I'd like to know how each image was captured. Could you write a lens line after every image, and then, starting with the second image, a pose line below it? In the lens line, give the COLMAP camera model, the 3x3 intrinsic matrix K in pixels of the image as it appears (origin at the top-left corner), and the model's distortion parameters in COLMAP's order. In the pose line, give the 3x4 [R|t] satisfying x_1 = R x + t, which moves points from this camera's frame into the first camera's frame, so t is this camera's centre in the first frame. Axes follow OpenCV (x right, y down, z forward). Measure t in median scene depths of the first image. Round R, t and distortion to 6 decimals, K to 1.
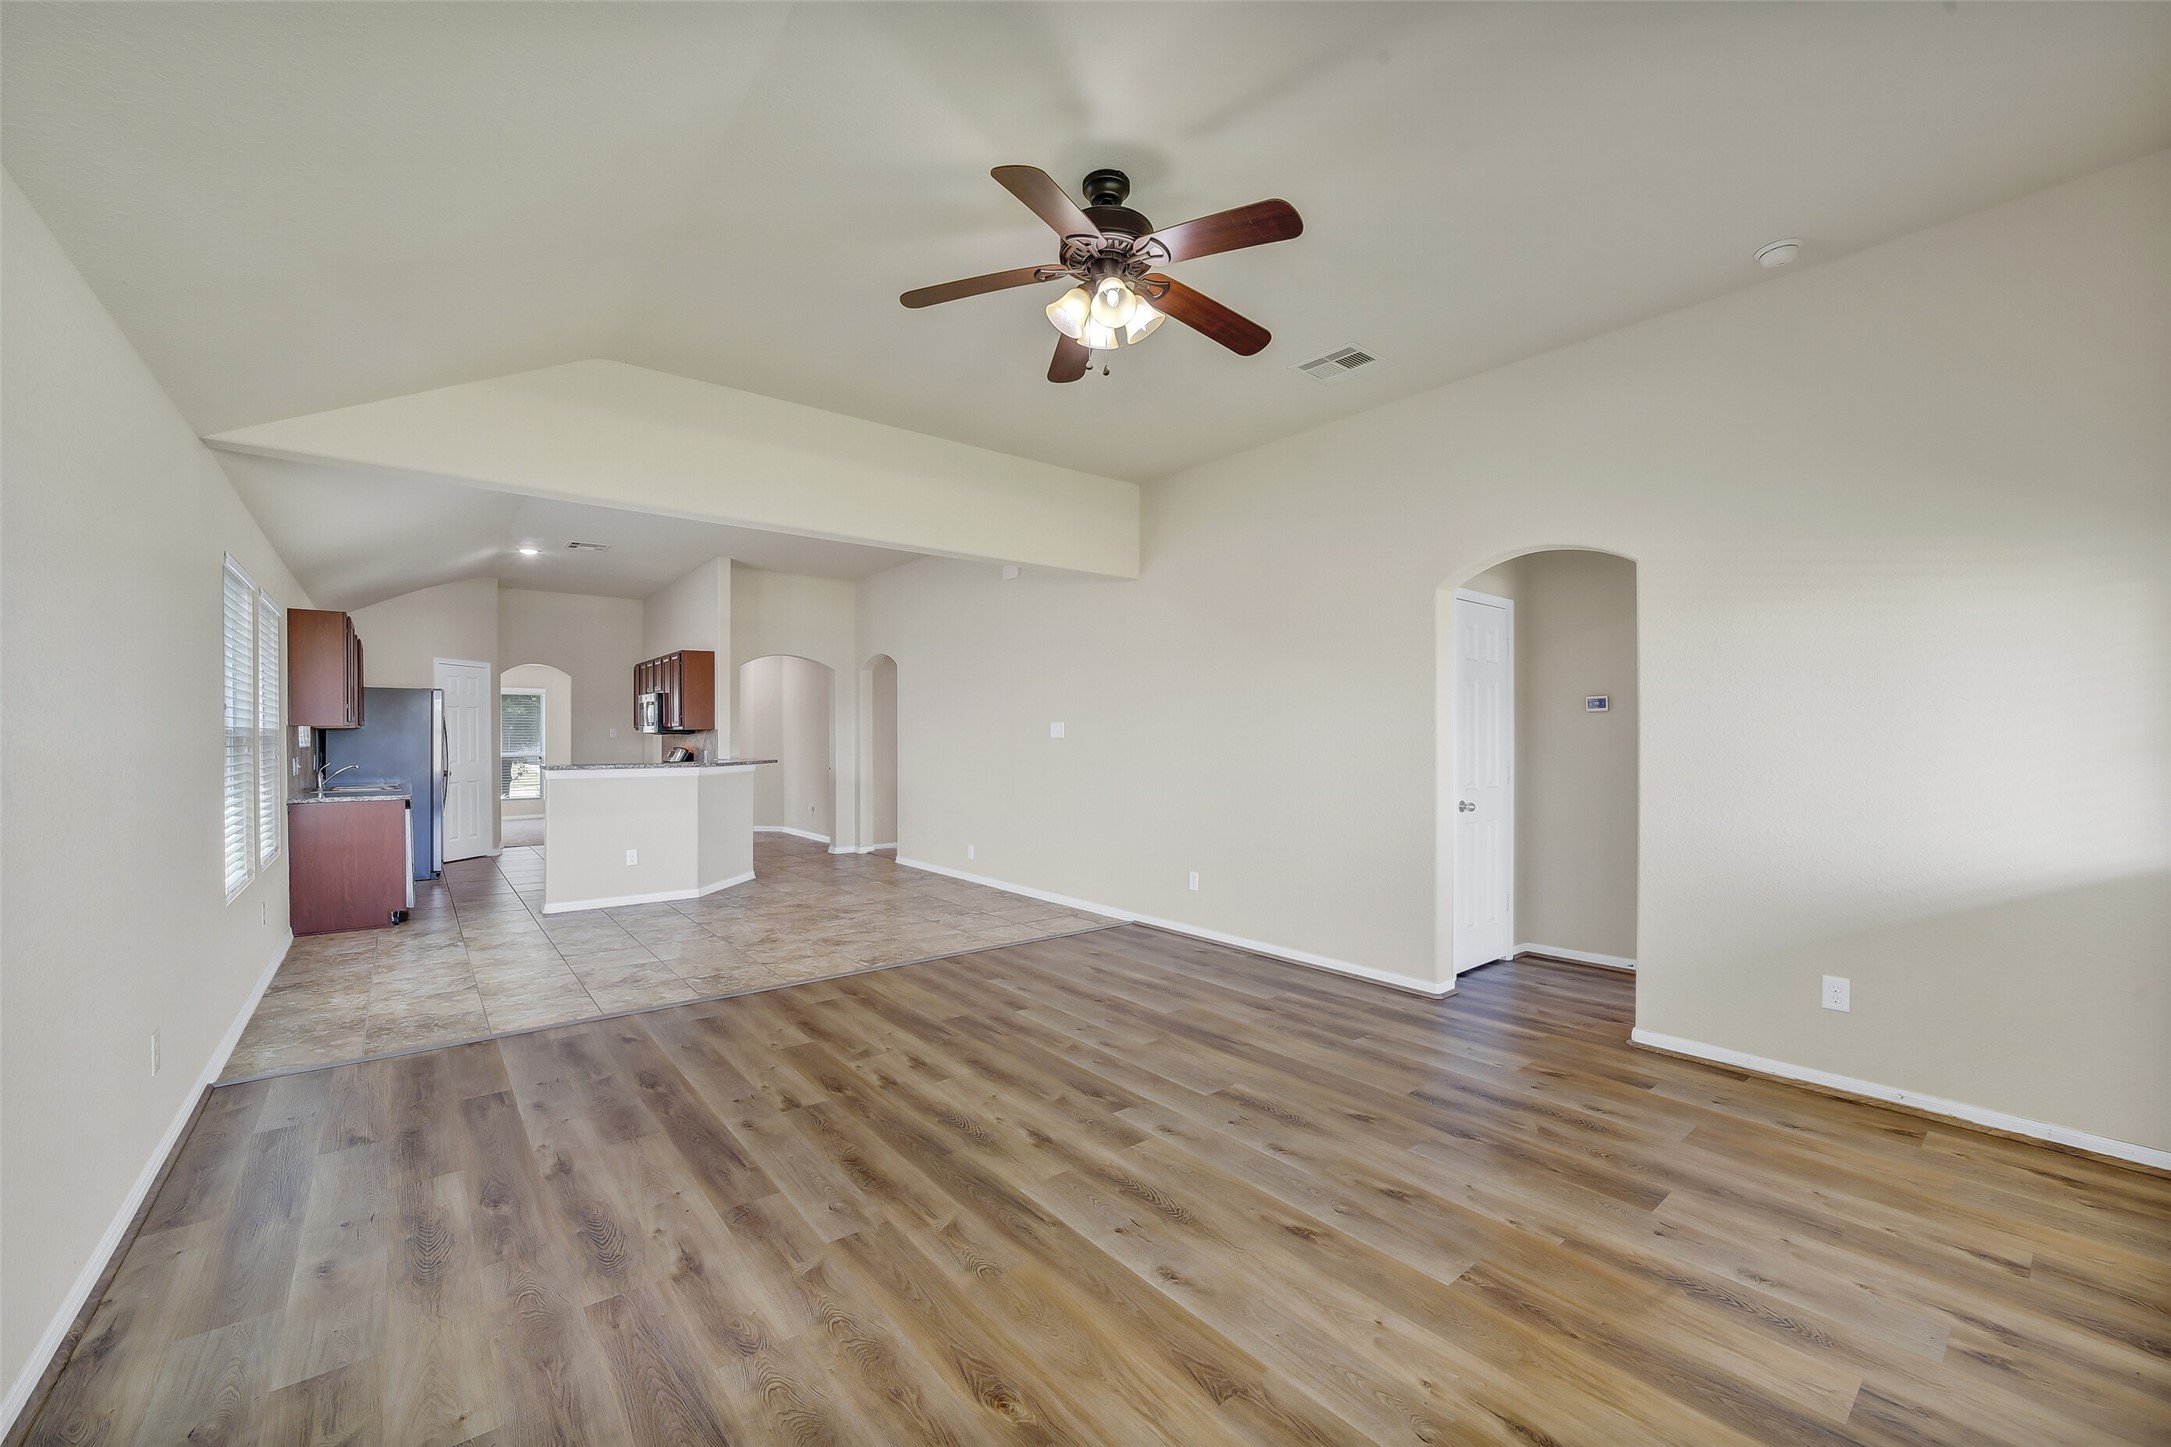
lens RADIAL K [[879.4, 0, 1086.1], [0, 879.4, 734.6], [0, 0, 1]] dist [-0.026076, 0.000007]
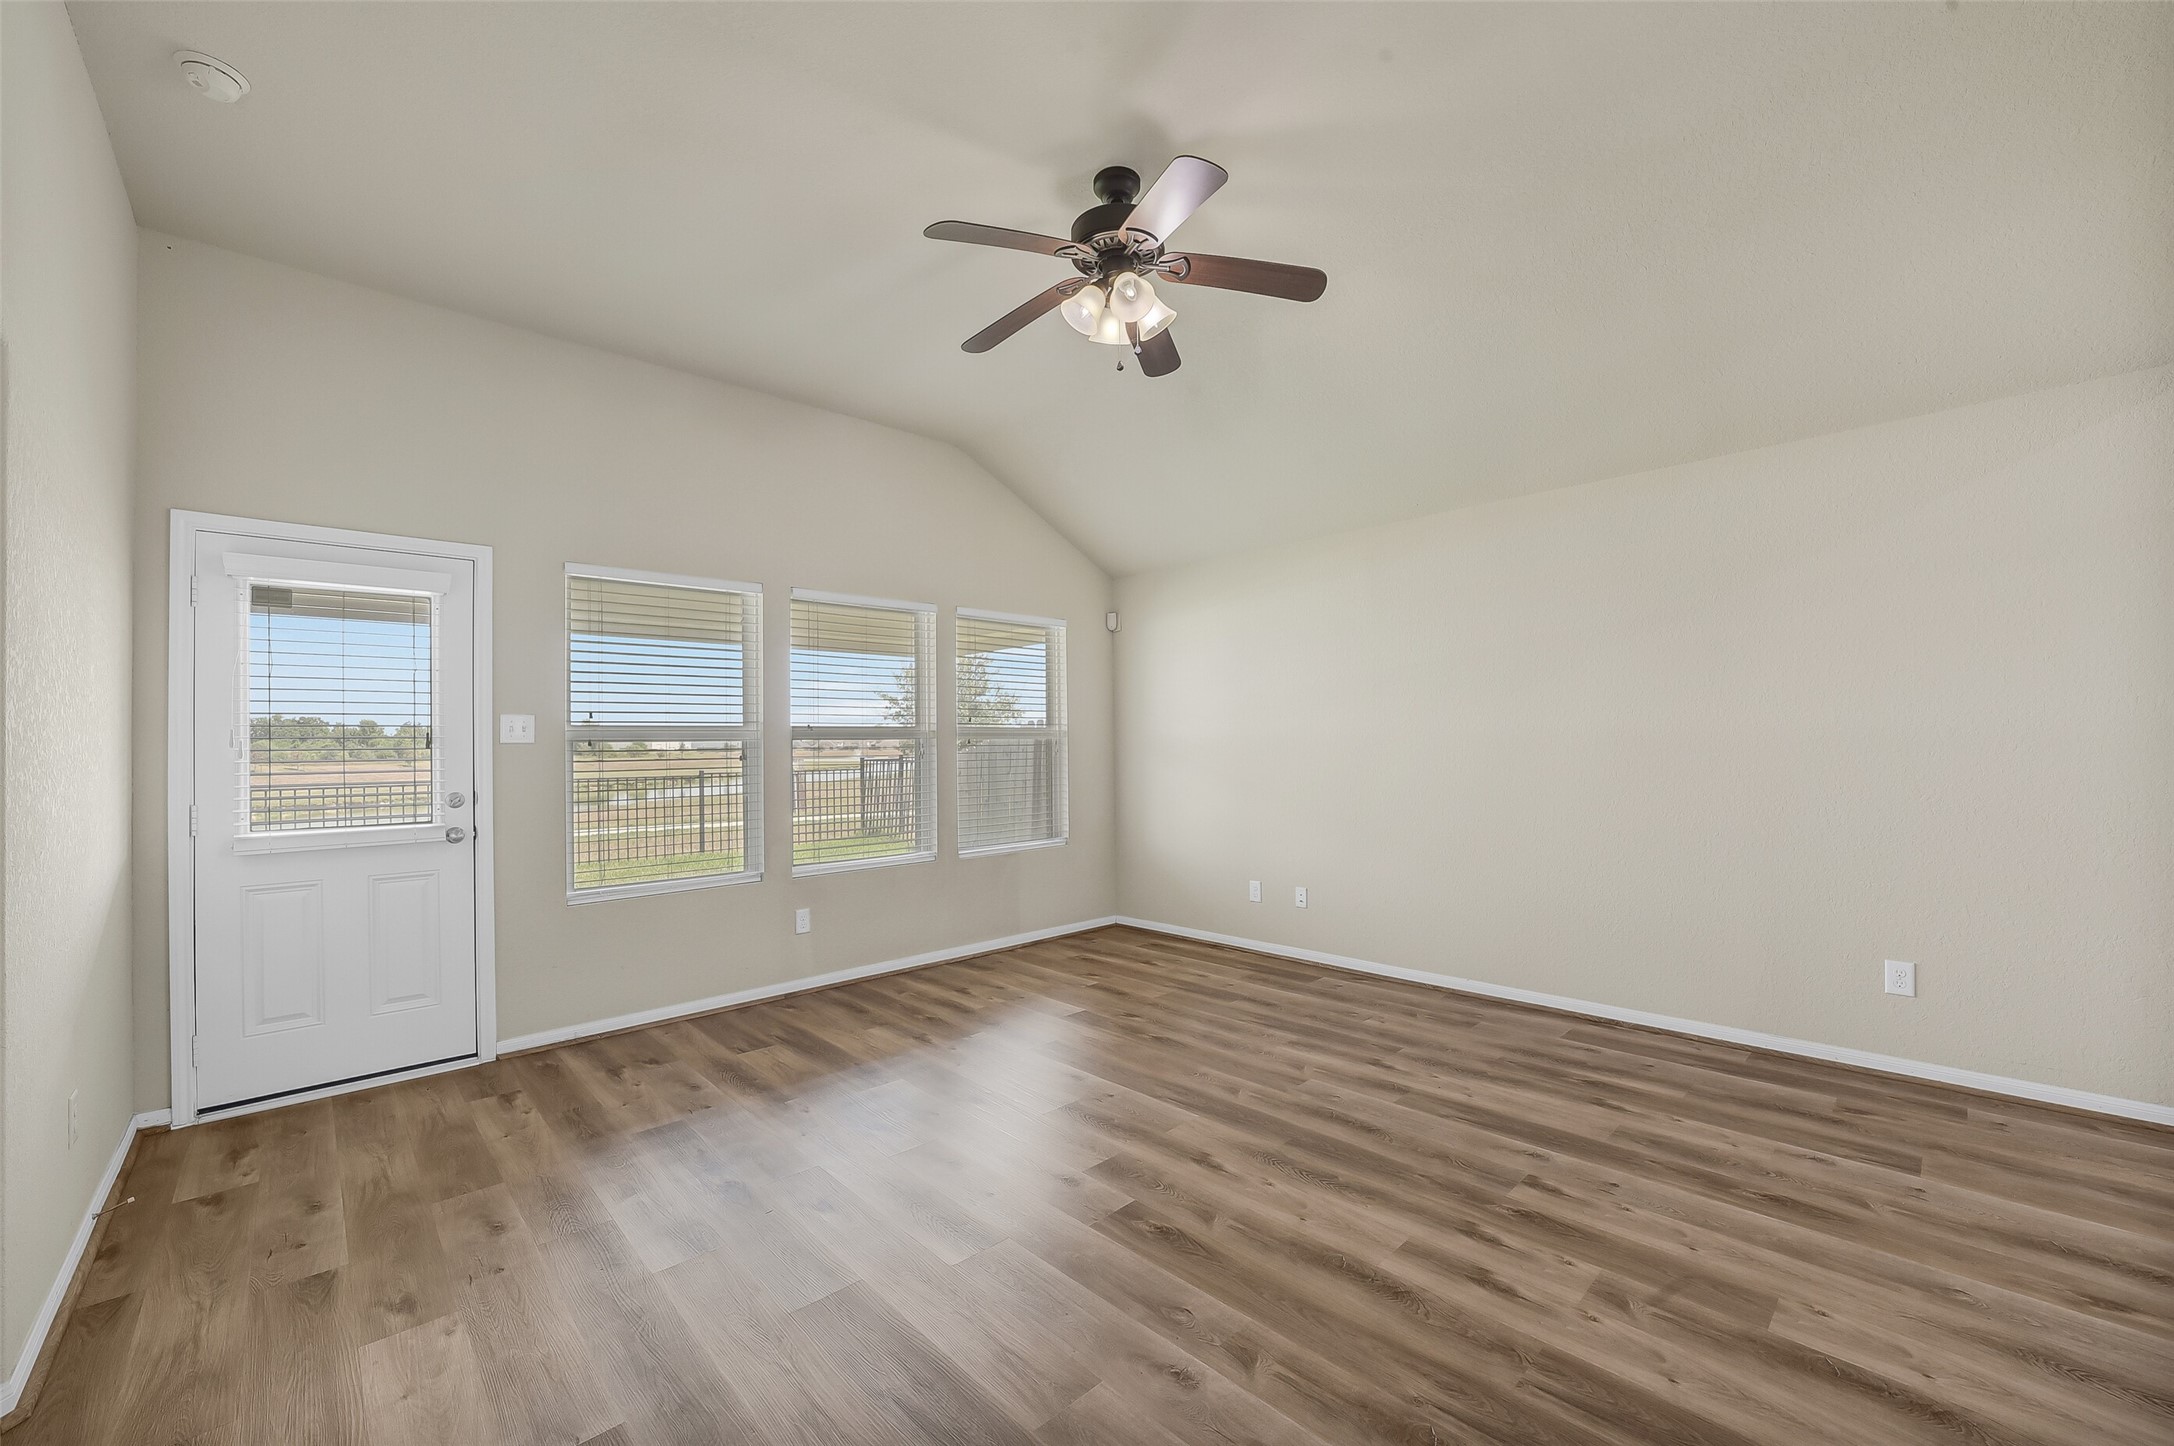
lens RADIAL K [[880.6, 0, 1087.6], [0, 880.6, 734.1], [0, 0, 1]] dist [-0.026076, 0.000007]
pose [[-0.997244, 0.013321, -0.072990, 0.133574], [0.014255, 0.999823, -0.012295, 0.020376], [0.072814, -0.013301, -0.997257, 1.907970]]
